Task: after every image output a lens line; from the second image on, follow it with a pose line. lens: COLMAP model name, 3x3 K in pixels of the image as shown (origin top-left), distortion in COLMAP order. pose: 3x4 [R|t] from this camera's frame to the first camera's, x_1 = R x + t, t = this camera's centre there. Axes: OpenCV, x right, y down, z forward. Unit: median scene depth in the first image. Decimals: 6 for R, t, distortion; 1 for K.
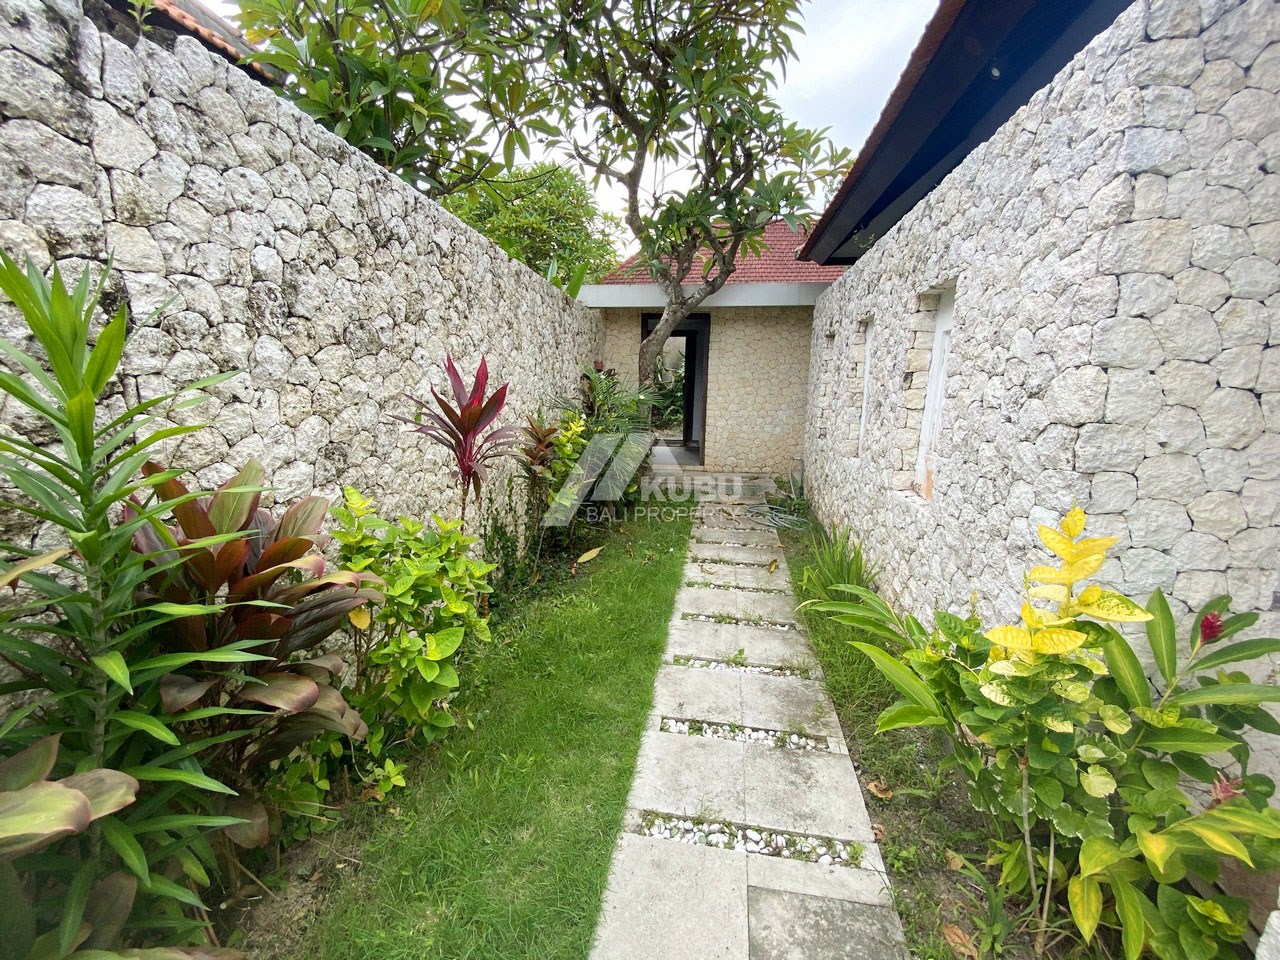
lens RADIAL K [[528.9, 0, 643.8], [0, 528.9, 478.8], [0, 0, 1]] dist [0.011452, -0.011918]
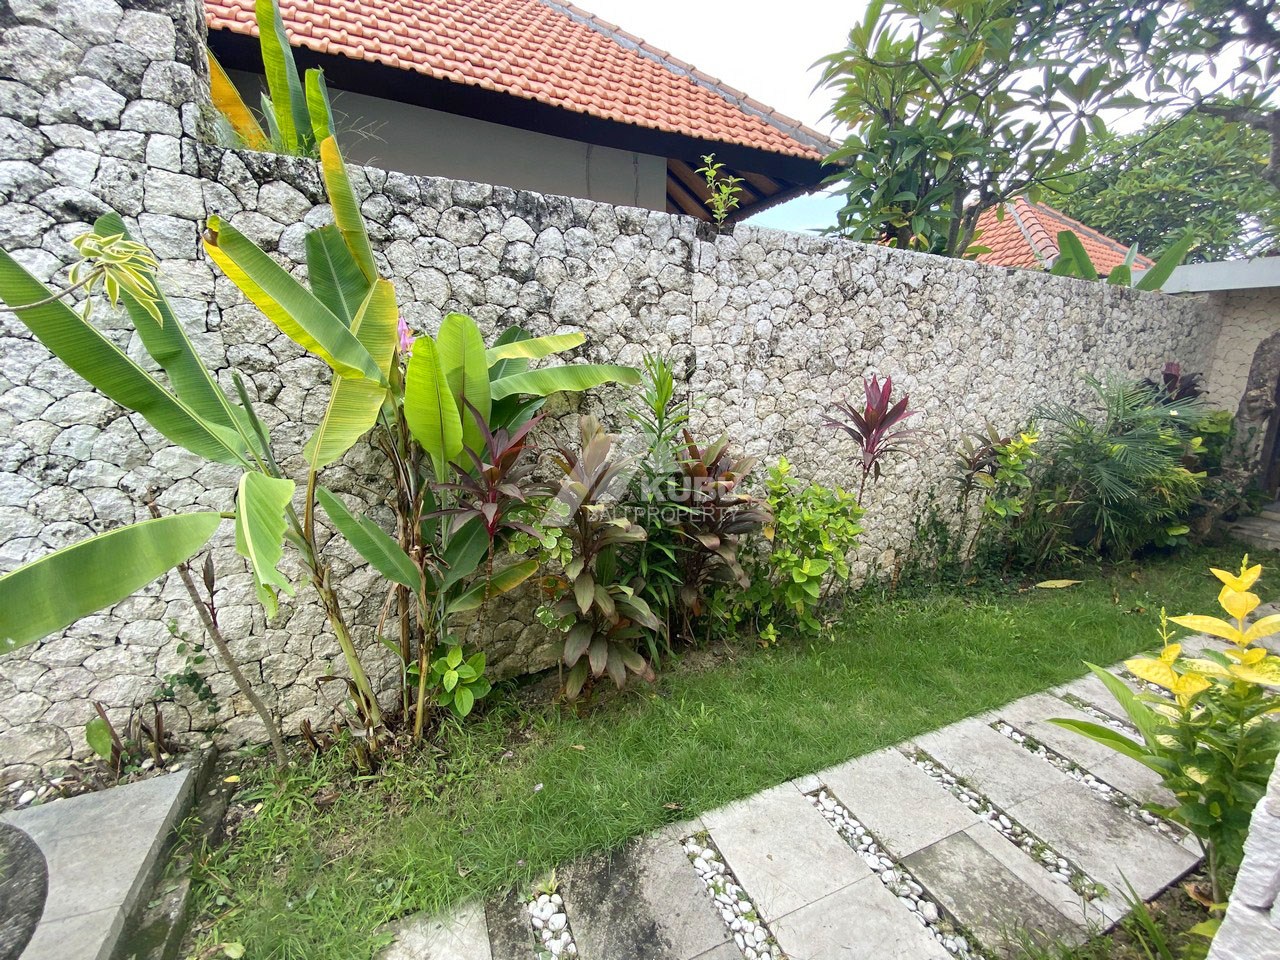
lens RADIAL K [[528.9, 0, 636.5], [0, 528.9, 487.5], [0, 0, 1]] dist [0.011452, -0.011918]
pose [[0.533997, 0.182406, -0.825576, 0.563376], [-0.162589, 0.980380, 0.111444, -0.001890], [0.829706, 0.074718, 0.553177, -0.282381]]
